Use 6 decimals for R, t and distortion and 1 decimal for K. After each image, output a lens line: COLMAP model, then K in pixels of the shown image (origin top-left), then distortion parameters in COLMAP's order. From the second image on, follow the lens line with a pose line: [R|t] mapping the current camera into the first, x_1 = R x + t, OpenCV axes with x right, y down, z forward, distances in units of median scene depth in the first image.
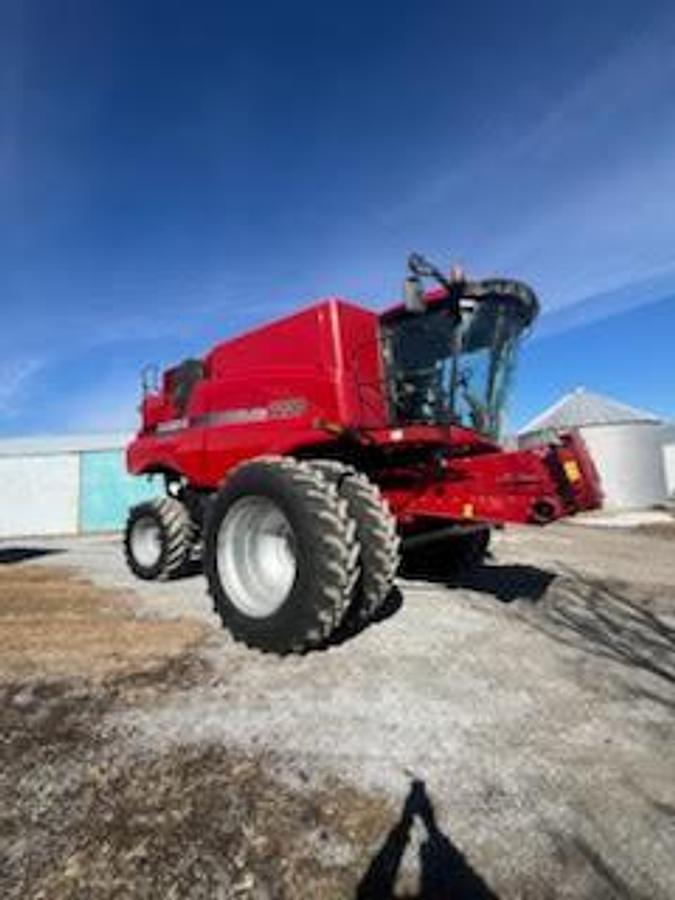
lens RADIAL K [[671.8, 0, 337.5], [0, 671.8, 450.0], [0, 0, 1]] dist [0.031340, -0.051455]
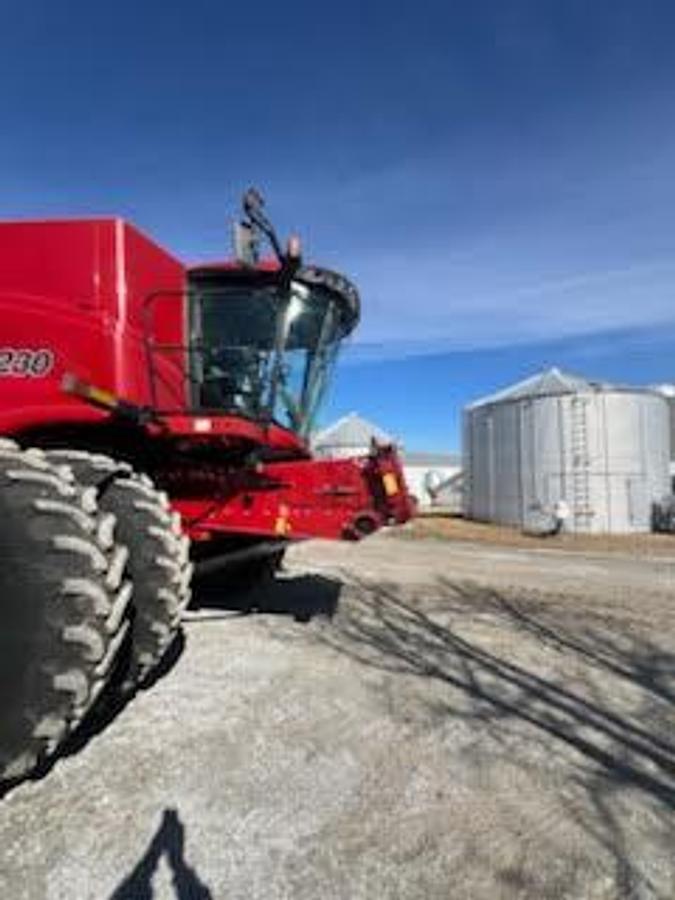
lens RADIAL K [[357.6, 0, 338.4], [0, 357.6, 454.4], [0, 0, 1]] dist [-0.000485, 0.000295]
pose [[0.825369, 0.087969, 0.557698, -0.005432], [-0.066186, 0.996052, -0.059160, 0.023046], [-0.560701, 0.011916, 0.827933, 0.587032]]
